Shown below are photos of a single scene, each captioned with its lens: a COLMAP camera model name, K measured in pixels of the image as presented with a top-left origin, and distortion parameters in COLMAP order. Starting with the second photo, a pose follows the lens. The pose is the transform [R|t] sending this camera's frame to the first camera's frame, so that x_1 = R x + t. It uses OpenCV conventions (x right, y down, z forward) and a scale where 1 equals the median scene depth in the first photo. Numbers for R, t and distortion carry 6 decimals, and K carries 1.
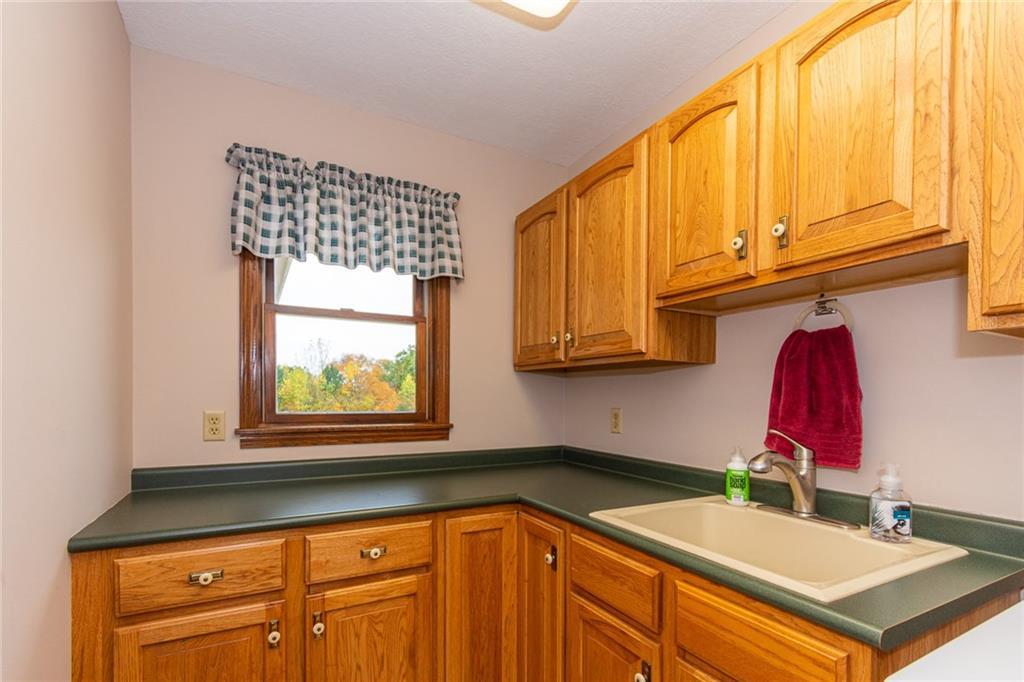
lens RADIAL K [[486.5, 0, 501.4], [0, 486.5, 395.6], [0, 0, 1]] dist [0.008558, -0.003883]
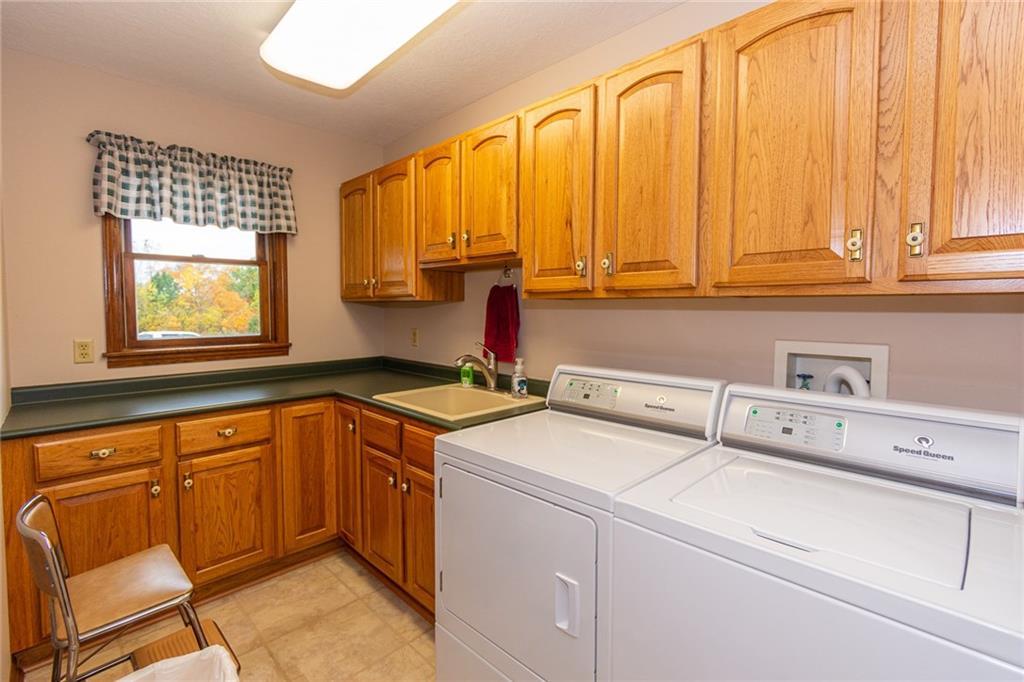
lens RADIAL K [[486.5, 0, 507.5], [0, 486.5, 321.4], [0, 0, 1]] dist [0.008558, -0.003883]
pose [[0.962296, -0.018561, 0.271372, 0.126209], [0.009673, 0.999373, 0.034053, -0.046977], [-0.271834, -0.030144, 0.961872, -0.509341]]
